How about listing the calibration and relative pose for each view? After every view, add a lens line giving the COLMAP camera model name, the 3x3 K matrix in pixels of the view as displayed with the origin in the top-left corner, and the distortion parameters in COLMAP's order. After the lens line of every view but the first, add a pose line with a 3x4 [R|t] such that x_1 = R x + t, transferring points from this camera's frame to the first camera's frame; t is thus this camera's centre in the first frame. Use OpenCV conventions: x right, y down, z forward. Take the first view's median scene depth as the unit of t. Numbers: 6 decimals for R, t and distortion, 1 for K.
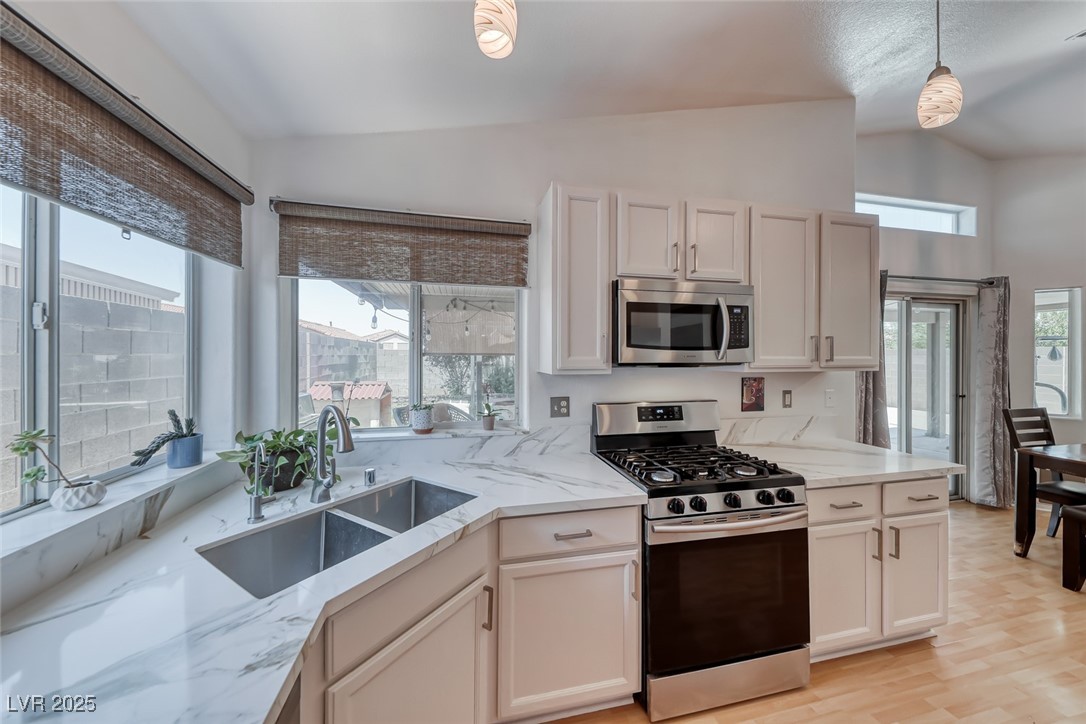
lens RADIAL K [[373.2, 0, 545.6], [0, 373.2, 357.5], [0, 0, 1]] dist [0.012416, -0.003512]
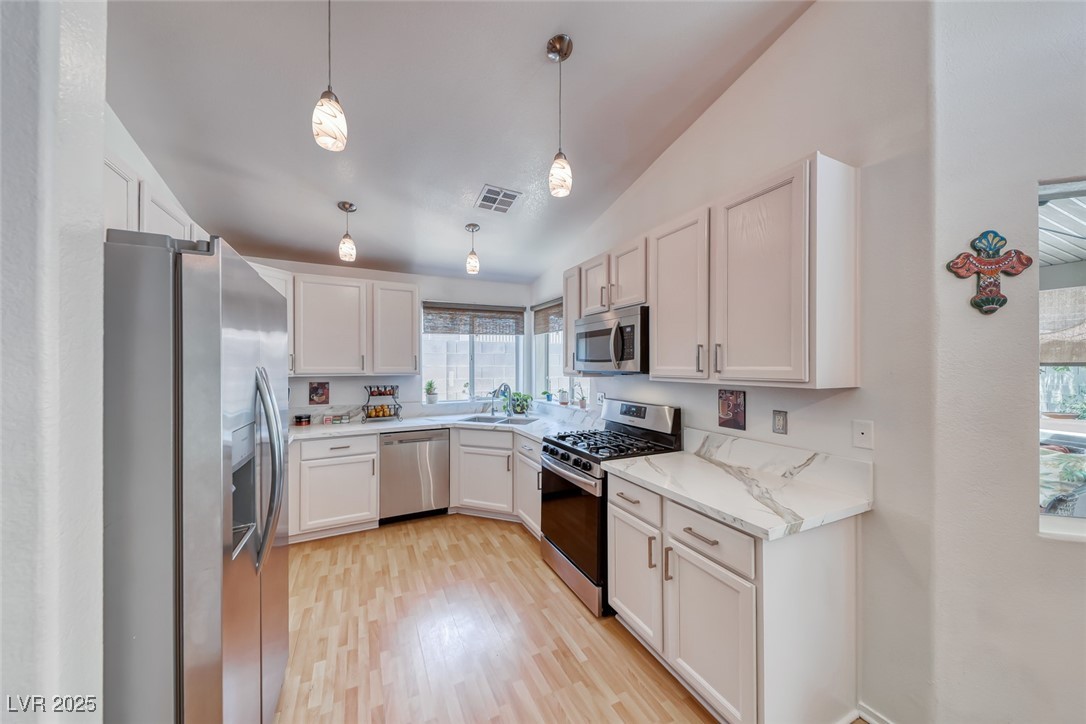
lens RADIAL K [[373.2, 0, 526.2], [0, 373.2, 365.5], [0, 0, 1]] dist [0.012416, -0.003512]
pose [[0.181710, -0.002628, -0.983349, 1.846003], [-0.002529, 0.999992, -0.003139, -0.002320], [0.983349, 0.003057, 0.181702, 0.492908]]
